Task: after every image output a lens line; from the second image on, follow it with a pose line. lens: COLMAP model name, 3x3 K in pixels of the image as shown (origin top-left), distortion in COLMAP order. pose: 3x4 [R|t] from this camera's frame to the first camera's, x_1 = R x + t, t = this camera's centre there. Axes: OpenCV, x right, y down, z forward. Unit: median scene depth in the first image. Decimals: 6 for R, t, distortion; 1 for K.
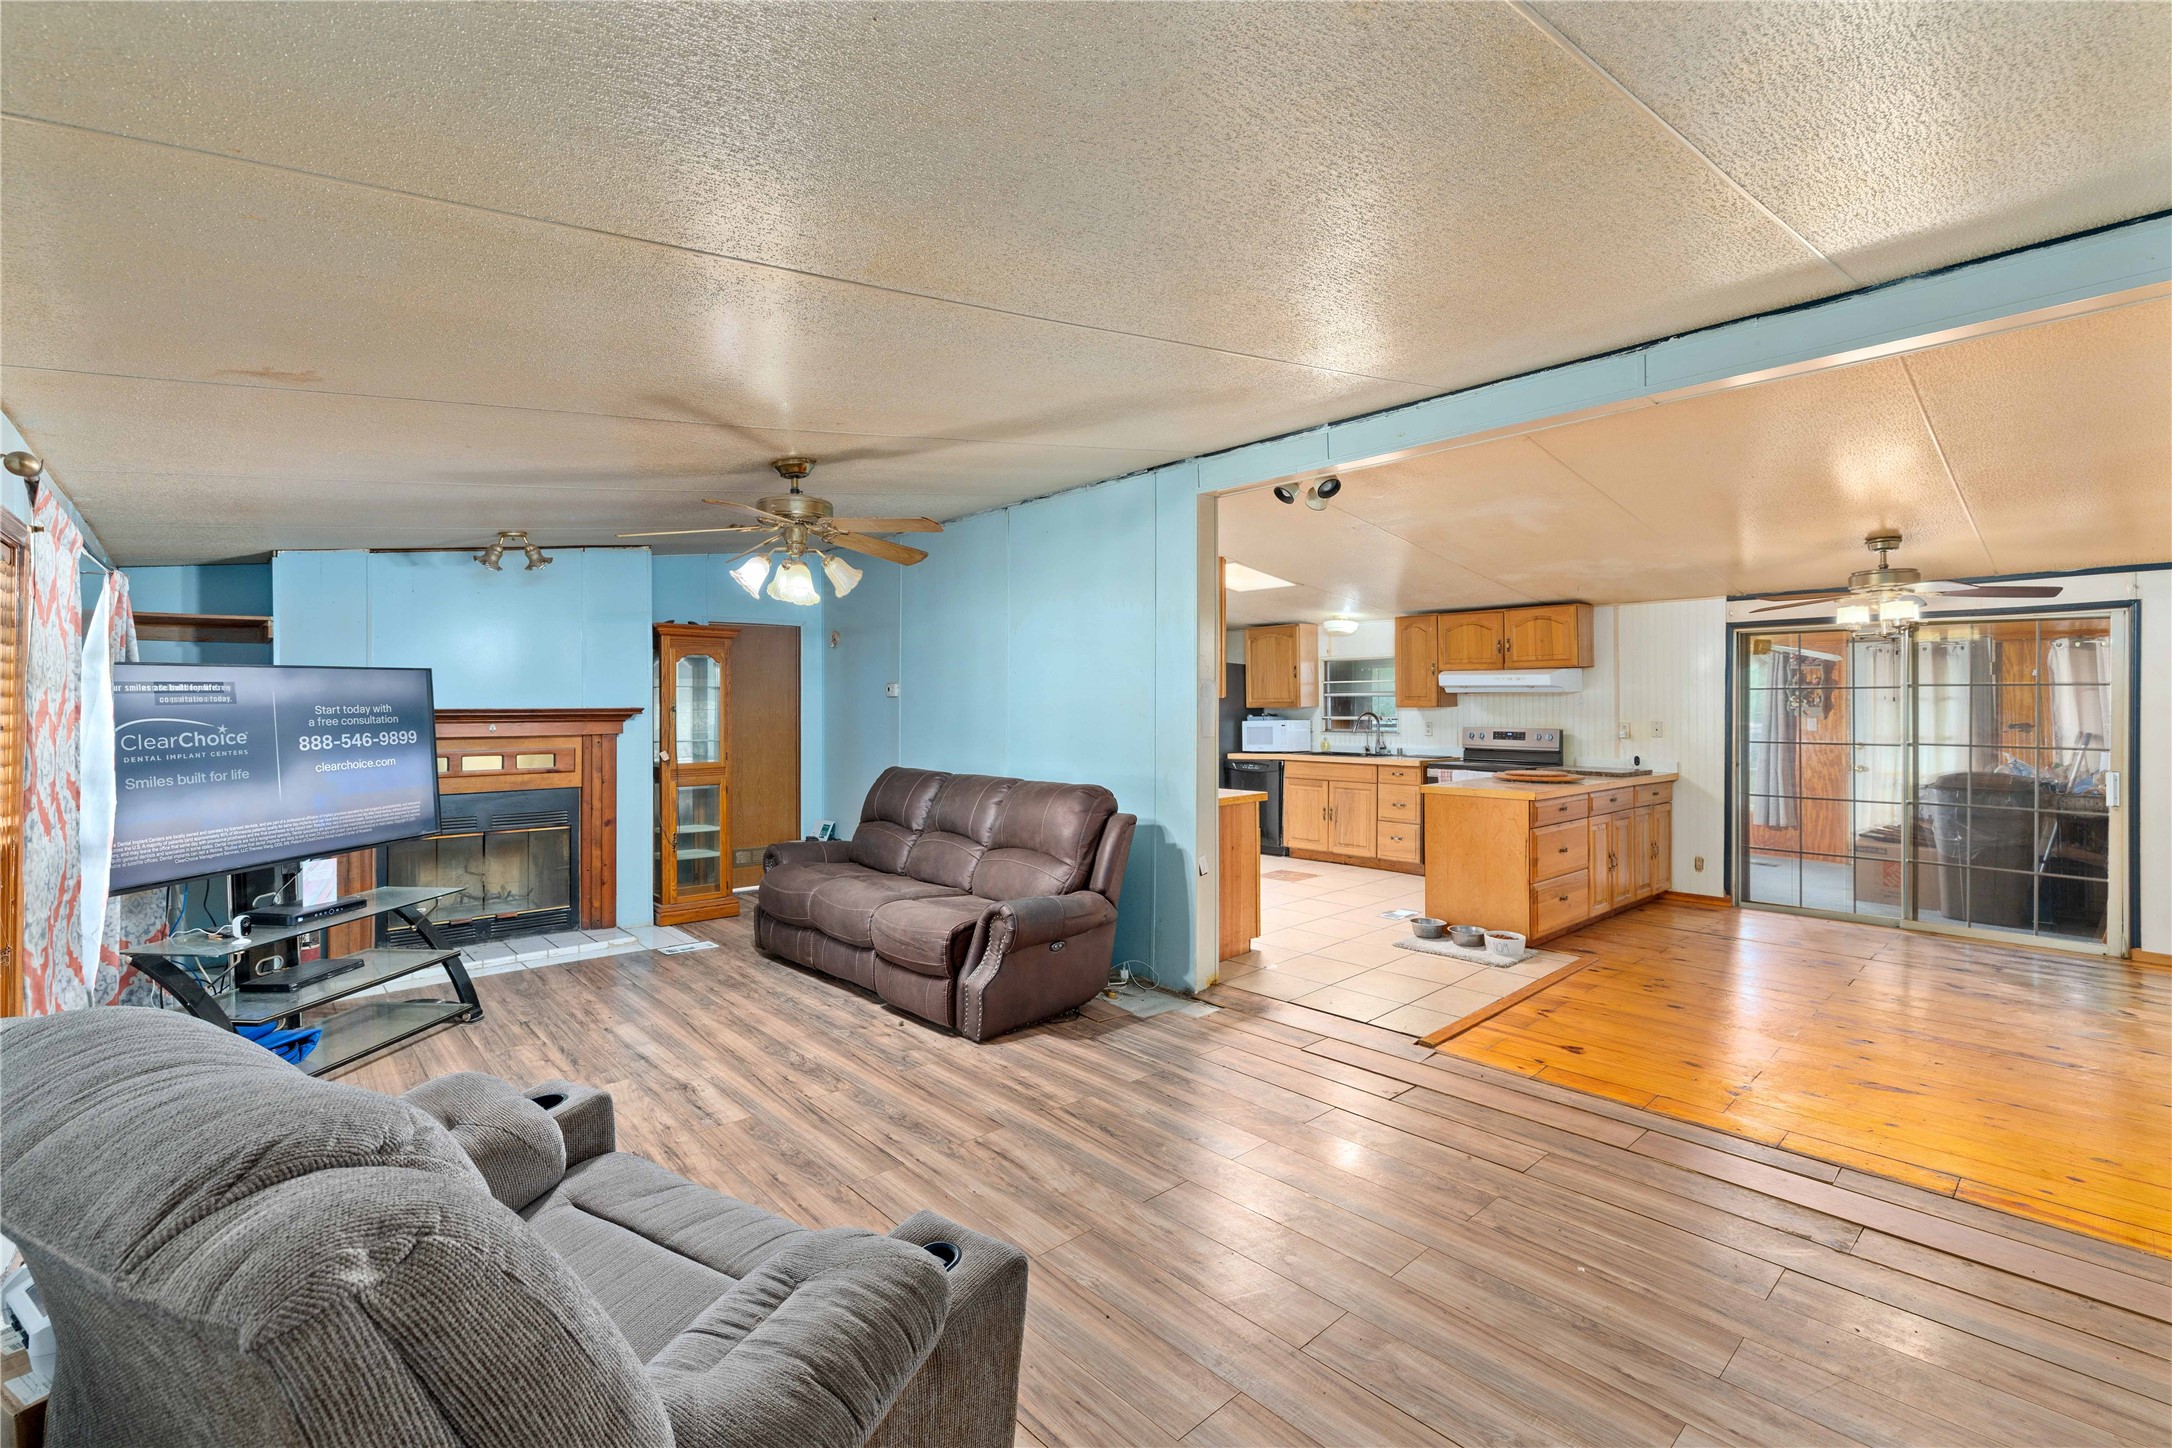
lens RADIAL K [[956.2, 0, 1073.2], [0, 956.2, 702.6], [0, 0, 1]] dist [-0.000784, 0.000382]
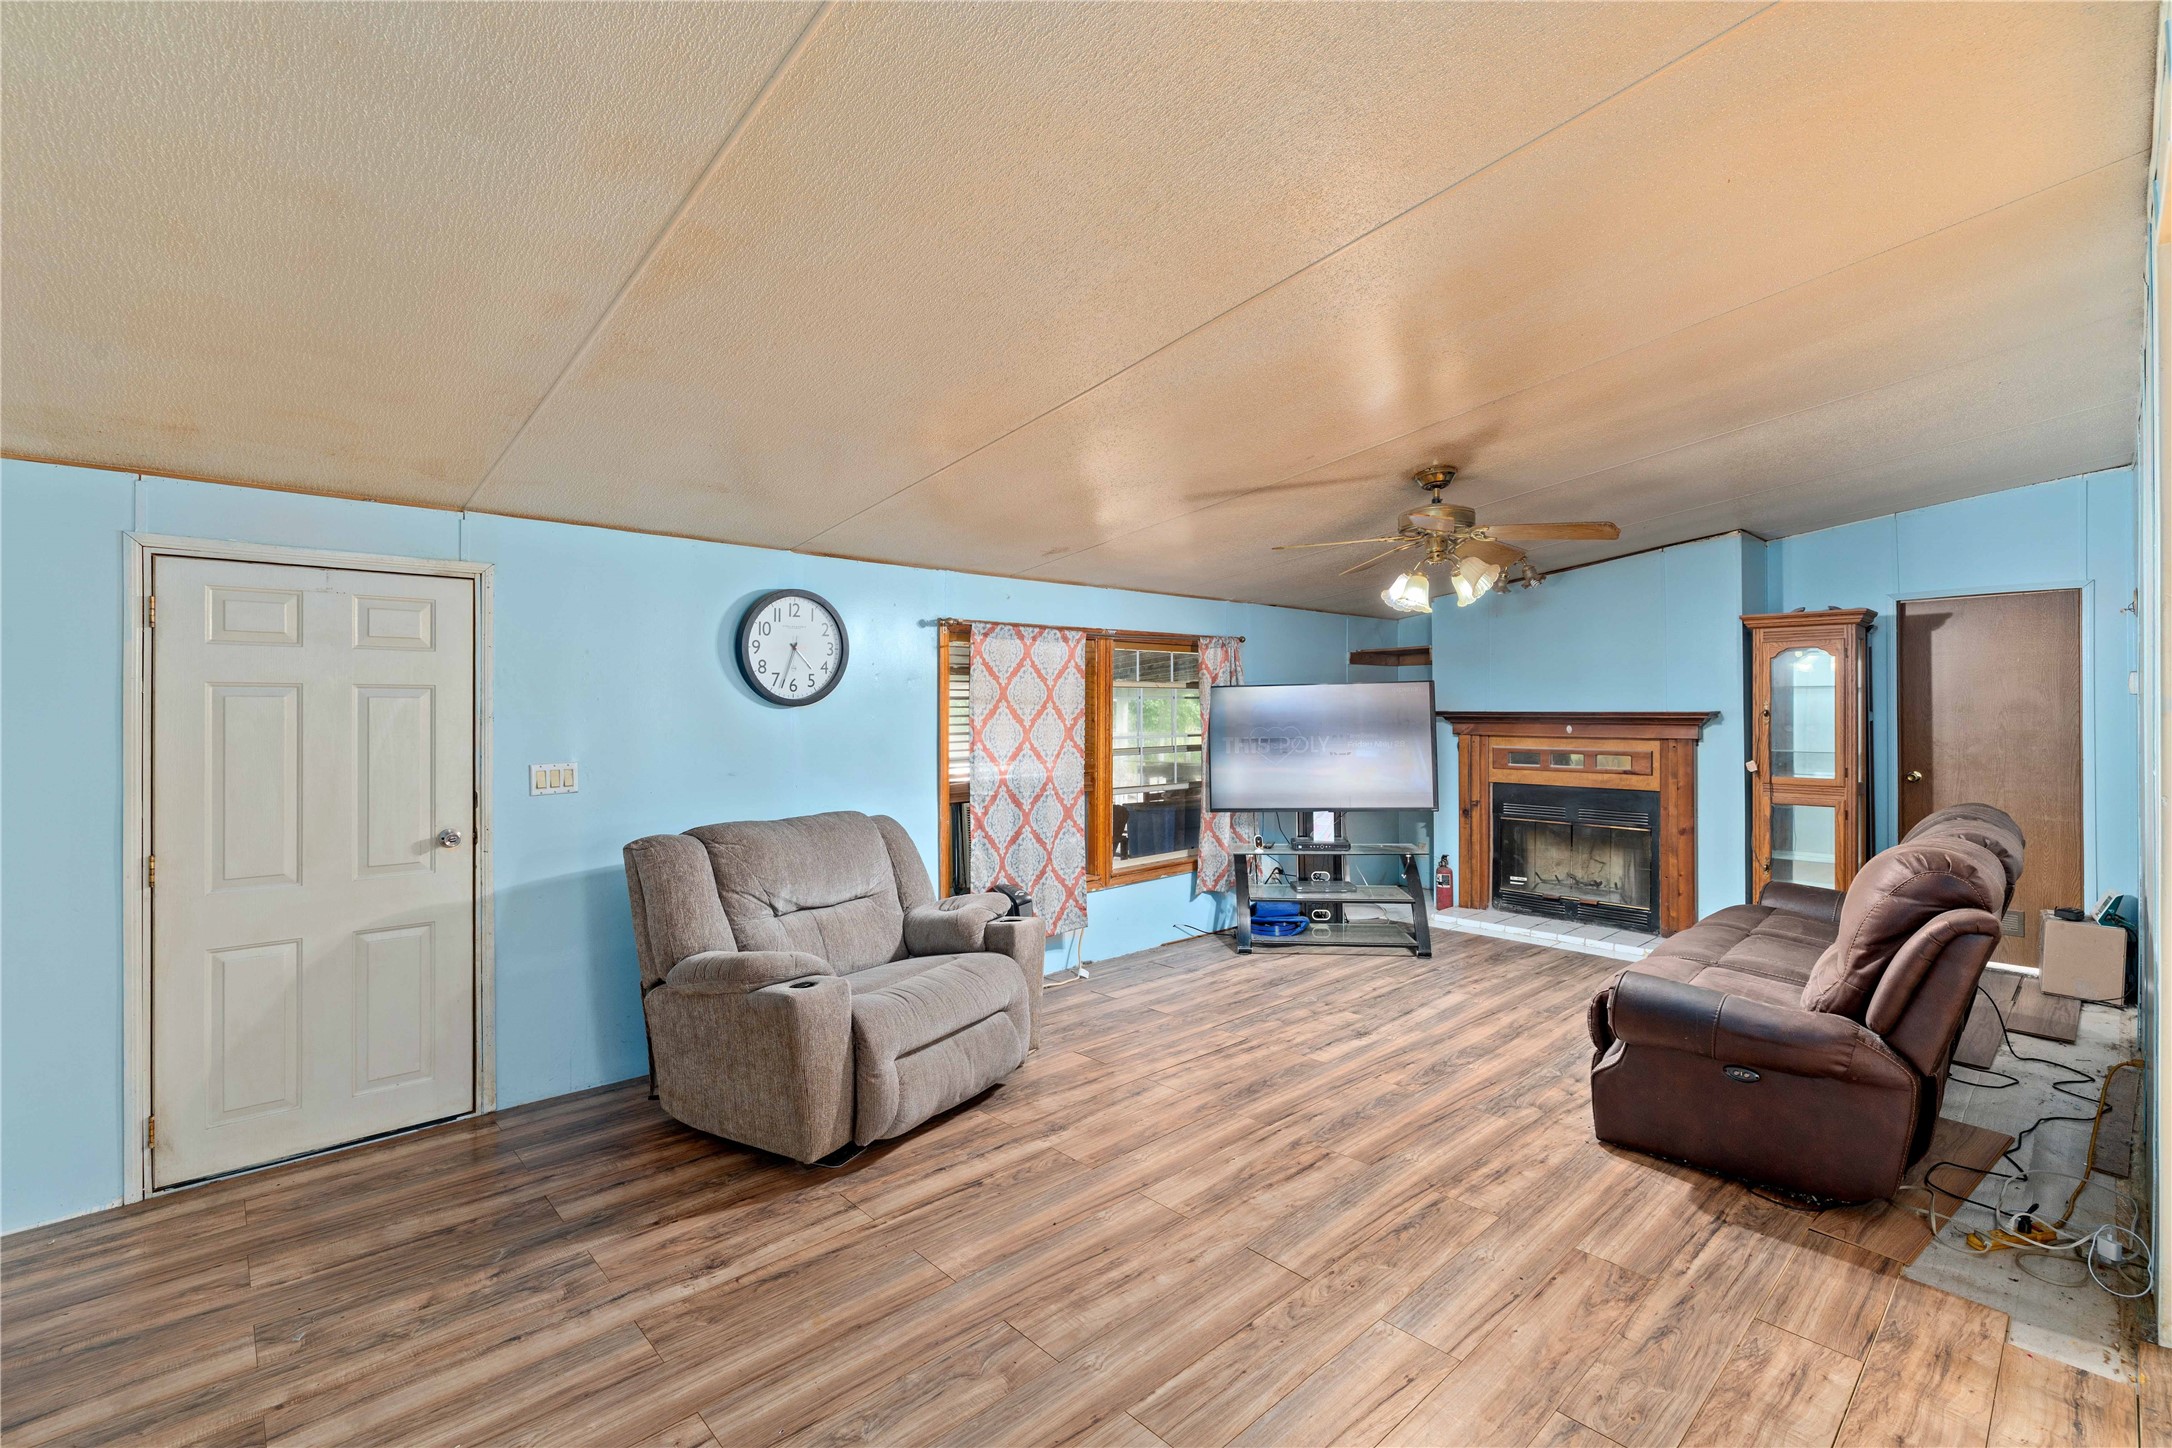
lens RADIAL K [[956.2, 0, 1073.2], [0, 956.2, 702.6], [0, 0, 1]] dist [-0.000784, 0.000382]
pose [[0.016244, -0.002605, -0.999865, 0.682311], [0.001884, 0.999995, -0.002575, -0.003160], [0.999866, -0.001841, 0.016249, 0.557434]]
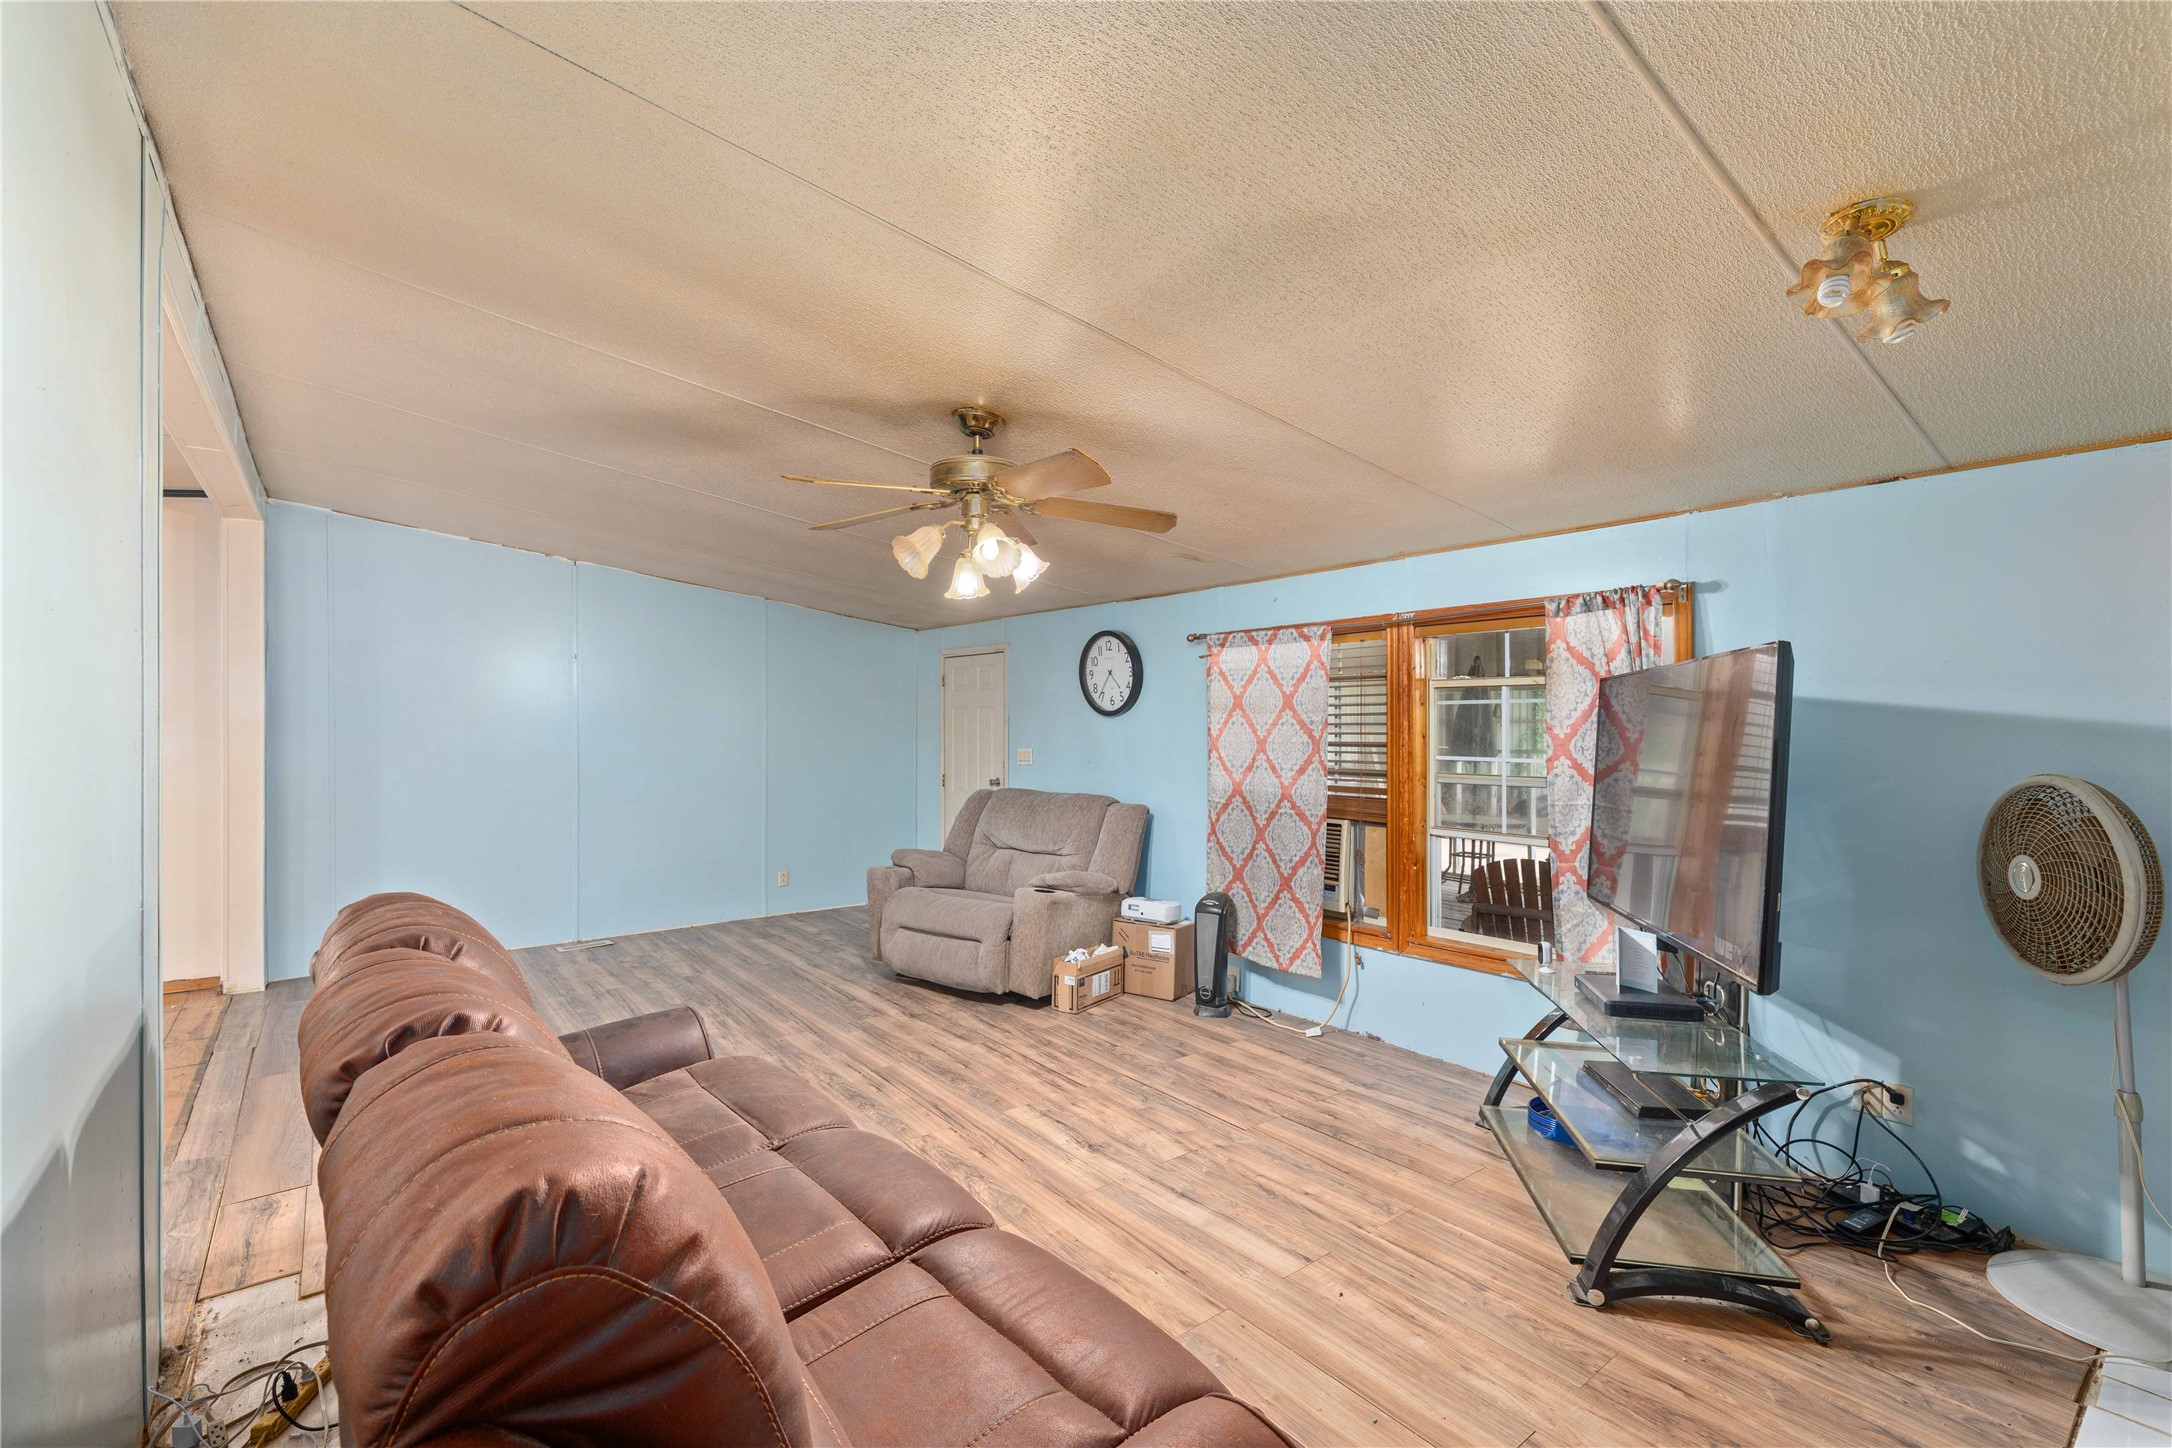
lens RADIAL K [[956.2, 0, 1073.2], [0, 956.2, 702.6], [0, 0, 1]] dist [-0.000784, 0.000382]
pose [[-0.997579, 0.008523, 0.069017, -0.404840], [0.007471, 0.999852, -0.015492, -0.000384], [-0.069139, -0.014939, -0.997495, 1.693880]]
